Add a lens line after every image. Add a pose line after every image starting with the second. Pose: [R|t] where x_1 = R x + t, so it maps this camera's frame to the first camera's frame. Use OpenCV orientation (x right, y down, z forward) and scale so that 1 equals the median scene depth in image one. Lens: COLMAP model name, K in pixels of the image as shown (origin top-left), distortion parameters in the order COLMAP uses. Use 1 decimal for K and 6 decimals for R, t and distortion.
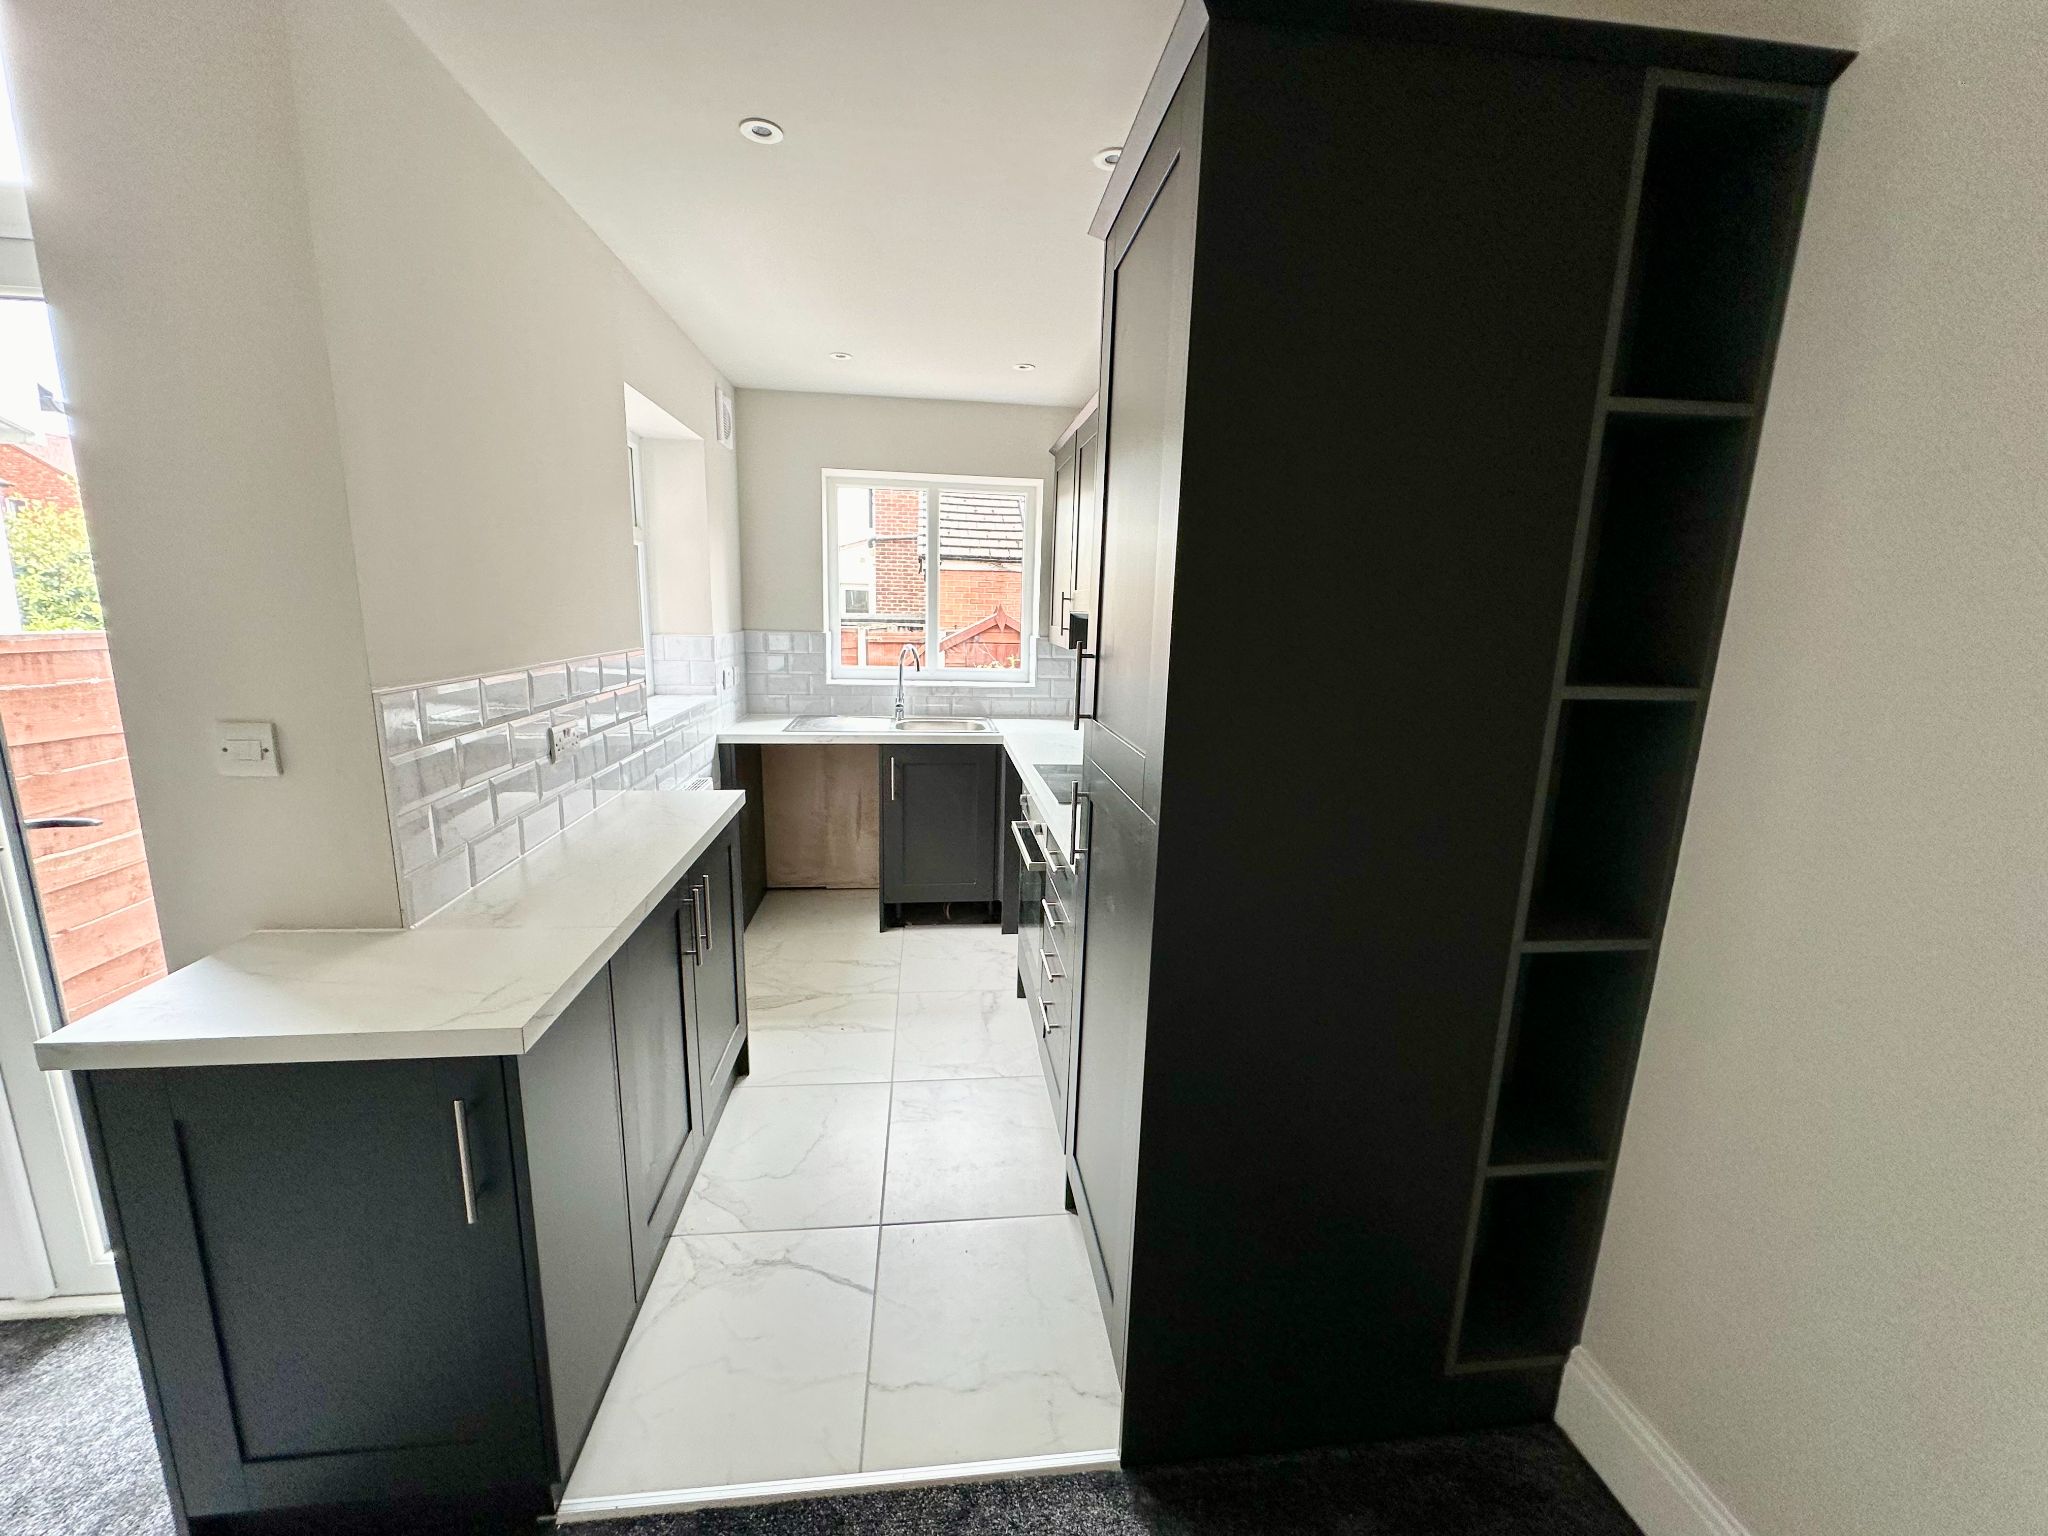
lens RADIAL K [[807.7, 0, 1022.8], [0, 807.7, 770.0], [0, 0, 1]] dist [-0.006906, -0.000254]
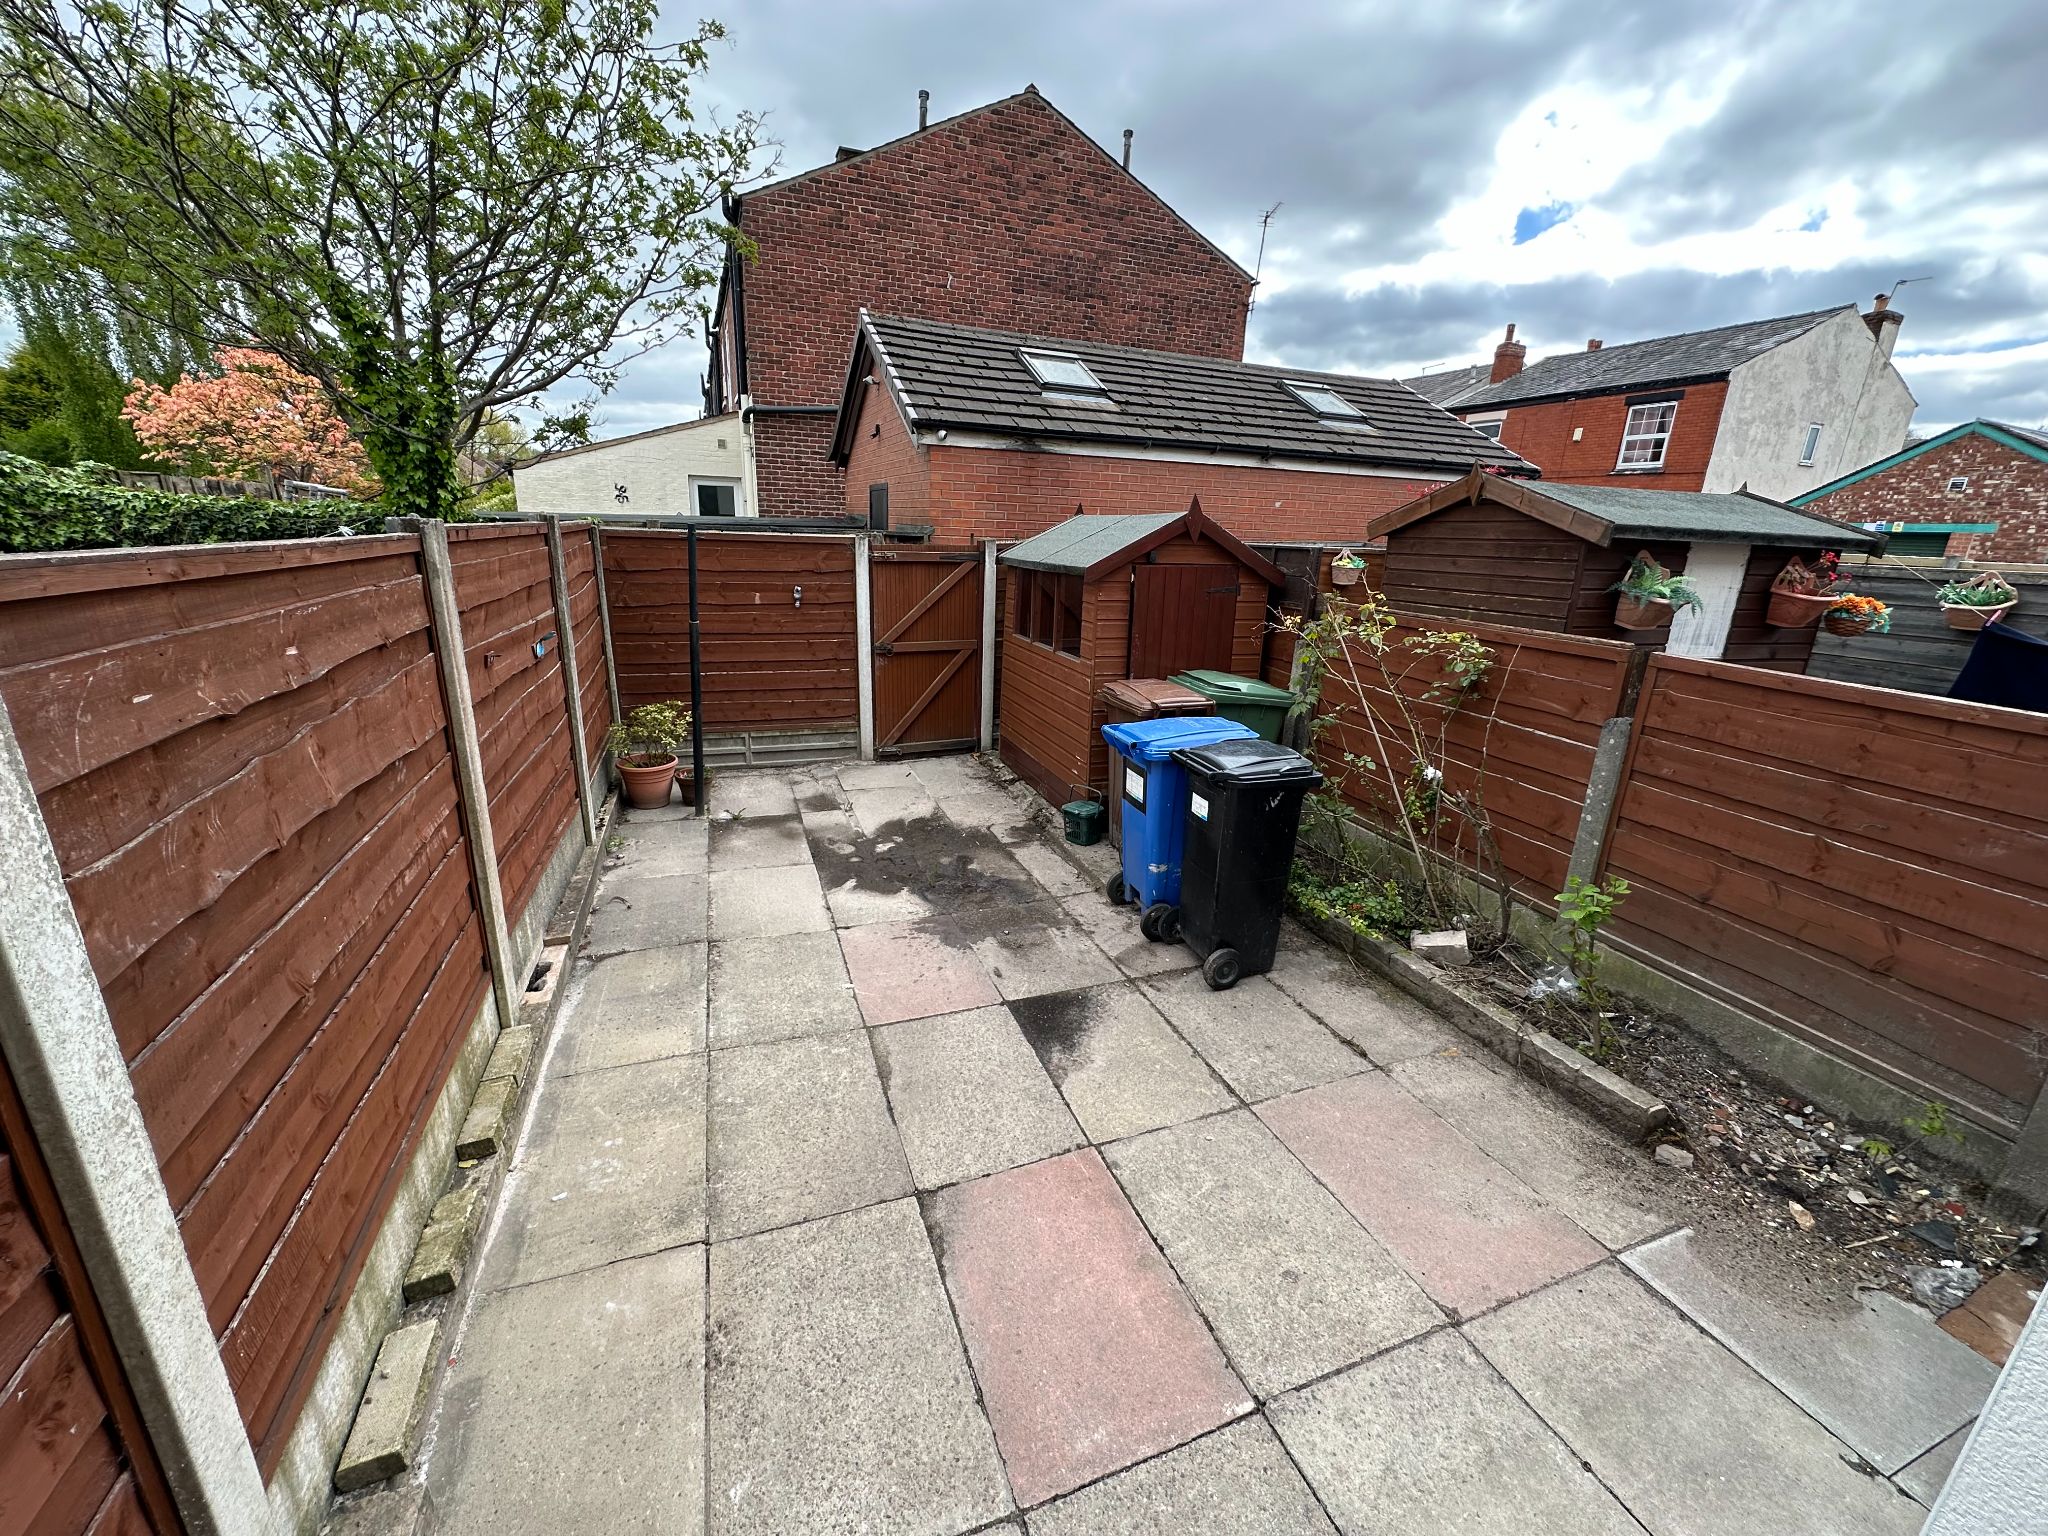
lens RADIAL K [[807.7, 0, 1023.1], [0, 807.7, 767.2], [0, 0, 1]] dist [-0.006906, -0.000254]
pose [[0.968412, -0.066611, 0.240296, -0.741296], [0.041981, 0.993458, 0.106203, -0.200270], [-0.245798, -0.092761, 0.964872, 1.155655]]
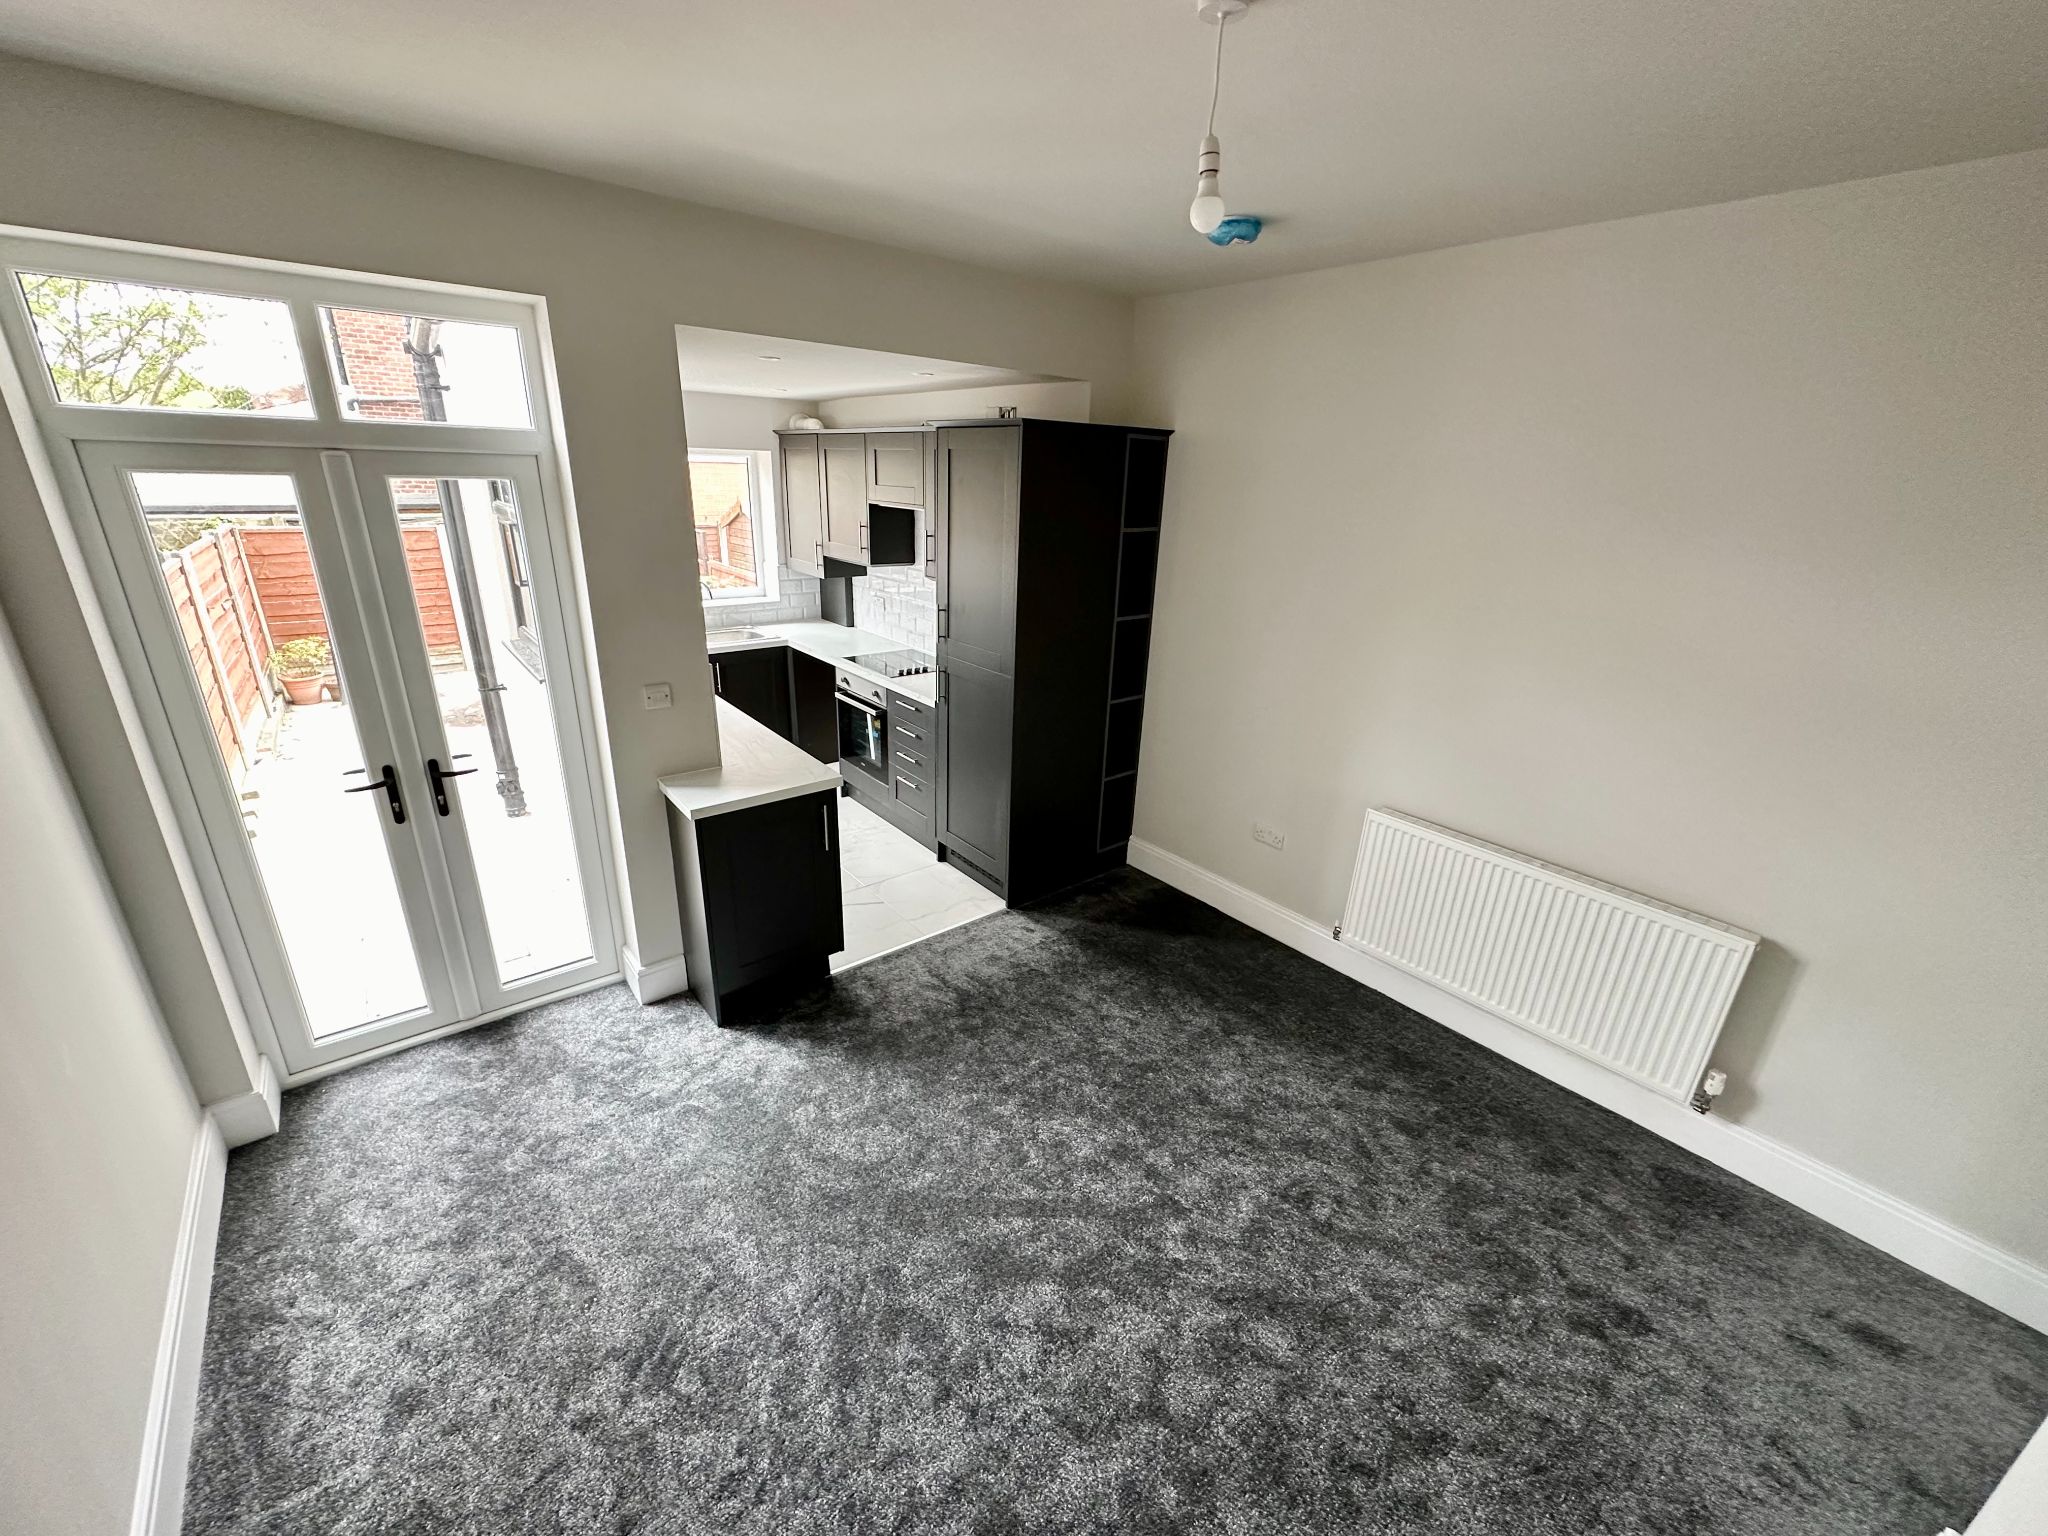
lens RADIAL K [[807.7, 0, 1022.3], [0, 807.7, 768.8], [0, 0, 1]] dist [-0.006906, -0.000254]
pose [[0.840432, -0.183211, 0.510008, -0.501406], [0.093020, 0.975921, 0.197297, -0.068998], [-0.533874, -0.118374, 0.837237, -0.560585]]
